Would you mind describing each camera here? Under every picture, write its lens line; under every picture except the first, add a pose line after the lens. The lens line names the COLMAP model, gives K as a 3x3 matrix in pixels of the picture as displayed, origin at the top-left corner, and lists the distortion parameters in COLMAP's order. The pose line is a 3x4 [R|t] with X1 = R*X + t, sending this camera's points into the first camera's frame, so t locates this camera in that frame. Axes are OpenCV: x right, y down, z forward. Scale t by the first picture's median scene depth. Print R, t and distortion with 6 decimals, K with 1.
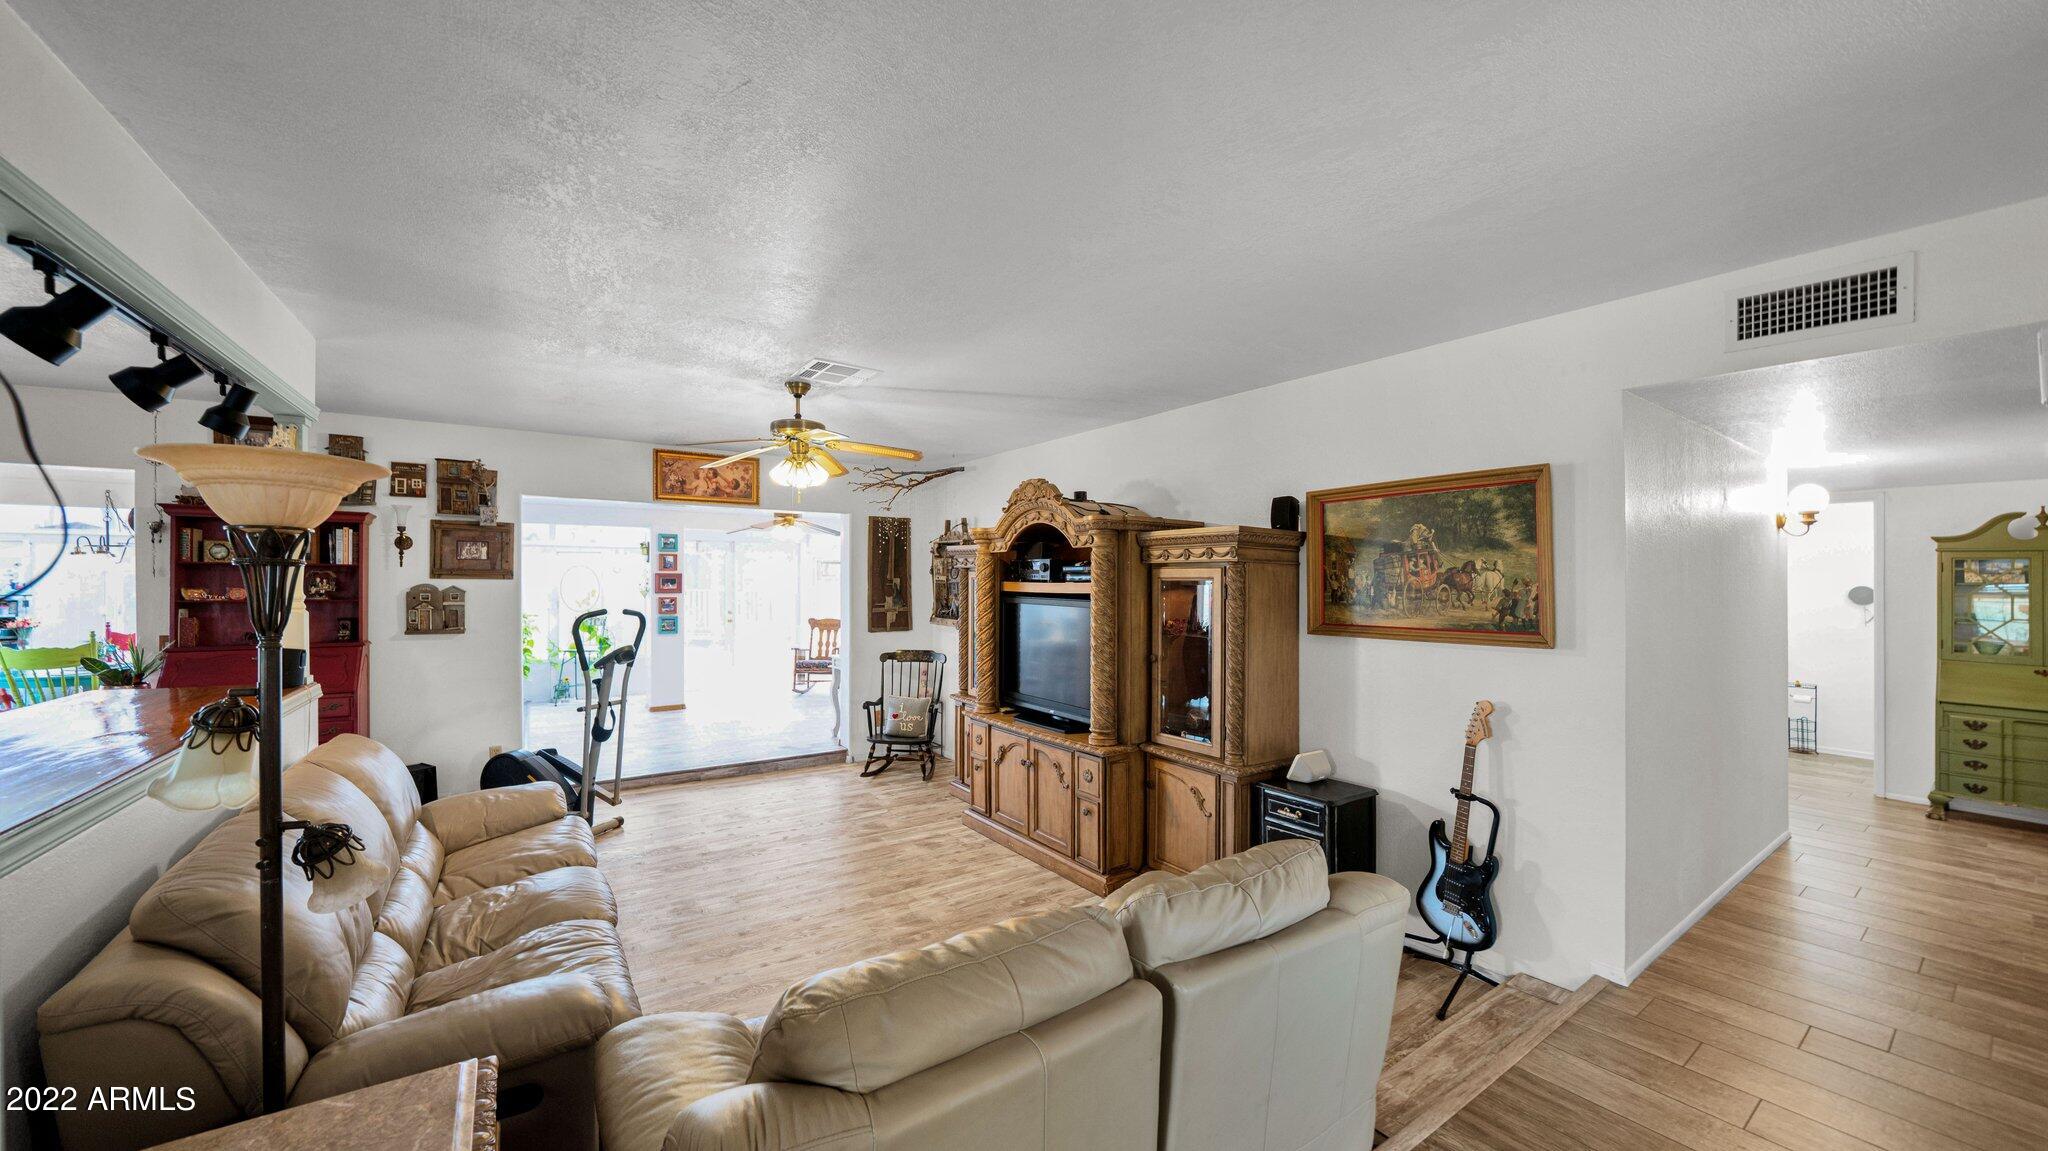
lens RADIAL K [[722.5, 0, 1021.3], [0, 722.5, 585.3], [0, 0, 1]] dist [-0.017584, -0.000198]
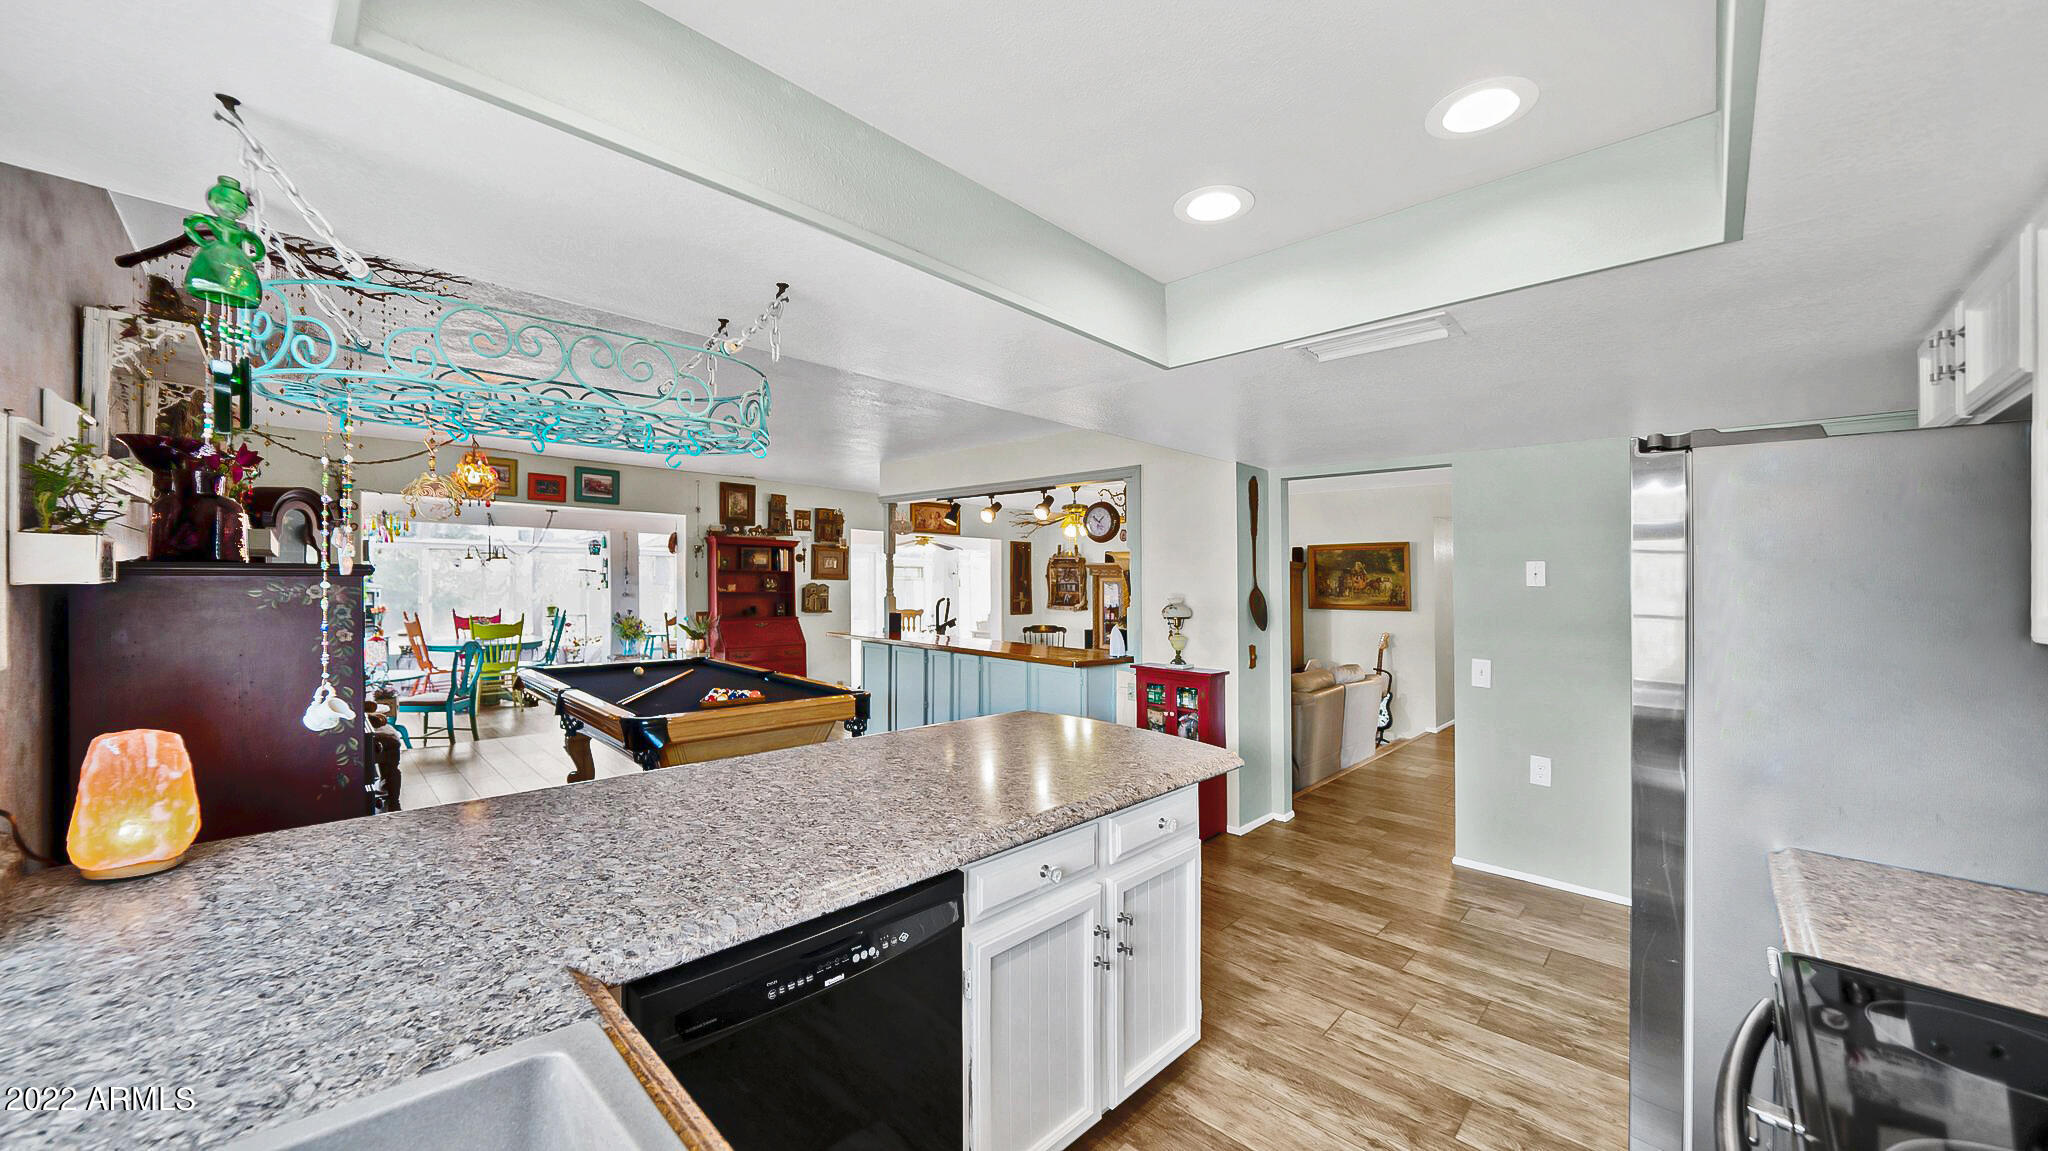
lens RADIAL K [[722.5, 0, 1022.5], [0, 722.5, 565.1], [0, 0, 1]] dist [-0.017584, -0.000198]
pose [[0.981178, 0.012257, 0.192717, -0.683004], [-0.006904, 0.999572, -0.028425, 0.001694], [-0.192983, 0.026560, 0.980843, -0.774310]]
